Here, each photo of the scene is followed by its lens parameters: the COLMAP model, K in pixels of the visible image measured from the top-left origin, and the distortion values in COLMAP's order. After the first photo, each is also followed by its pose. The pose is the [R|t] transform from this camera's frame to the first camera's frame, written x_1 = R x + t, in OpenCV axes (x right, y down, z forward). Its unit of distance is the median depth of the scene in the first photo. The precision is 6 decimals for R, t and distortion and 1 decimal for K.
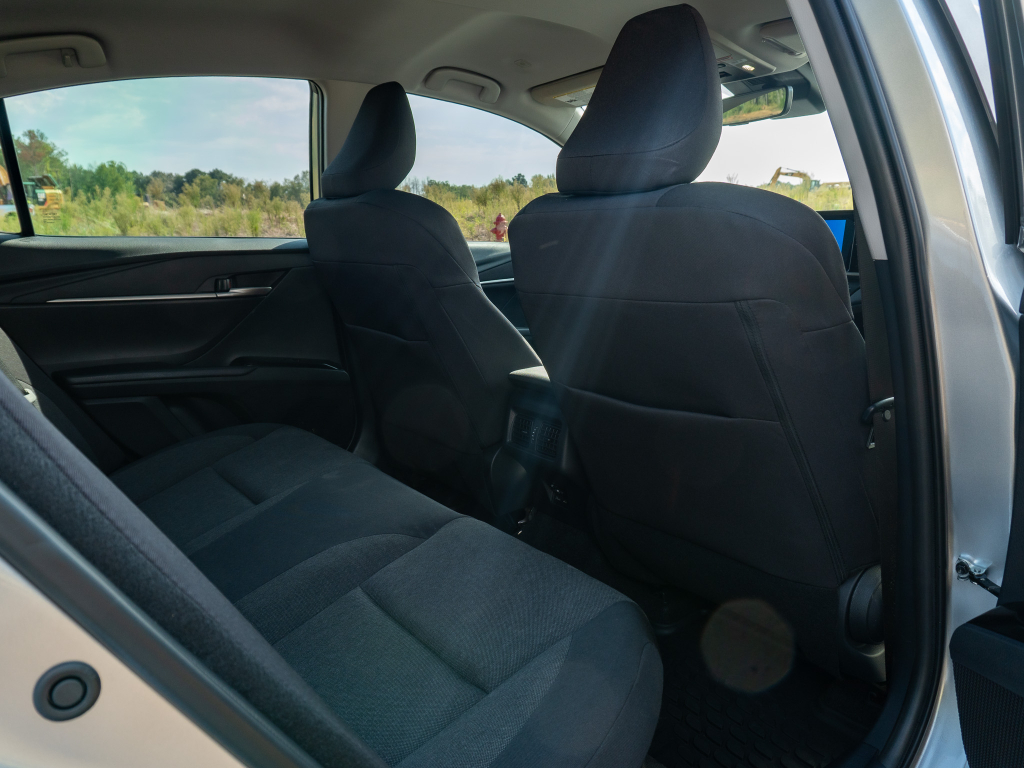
lens RADIAL K [[797.7, 0, 528.6], [0, 797.7, 371.7], [0, 0, 1]] dist [-0.023137, 0.008617]
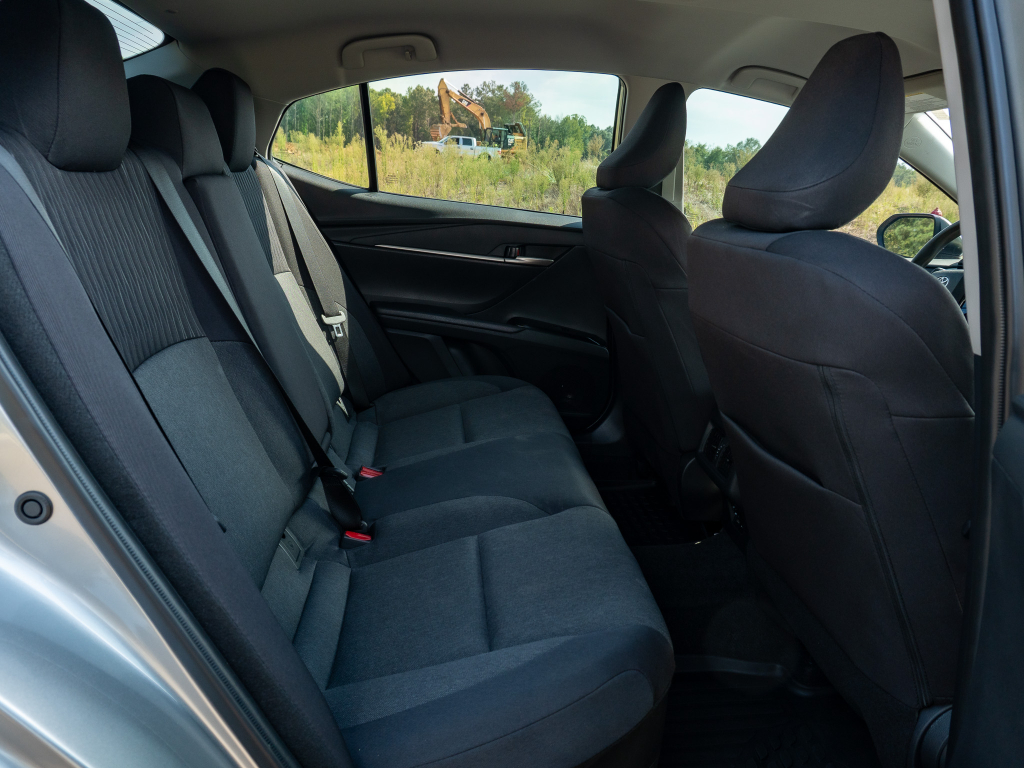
lens RADIAL K [[797.7, 0, 511.1], [0, 797.7, 381.1], [0, 0, 1]] dist [-0.023137, 0.008617]
pose [[0.849958, 0.224543, -0.476605, 0.190688], [-0.200173, 0.974426, 0.102102, -0.042744], [0.487342, 0.008621, 0.873168, 0.001384]]
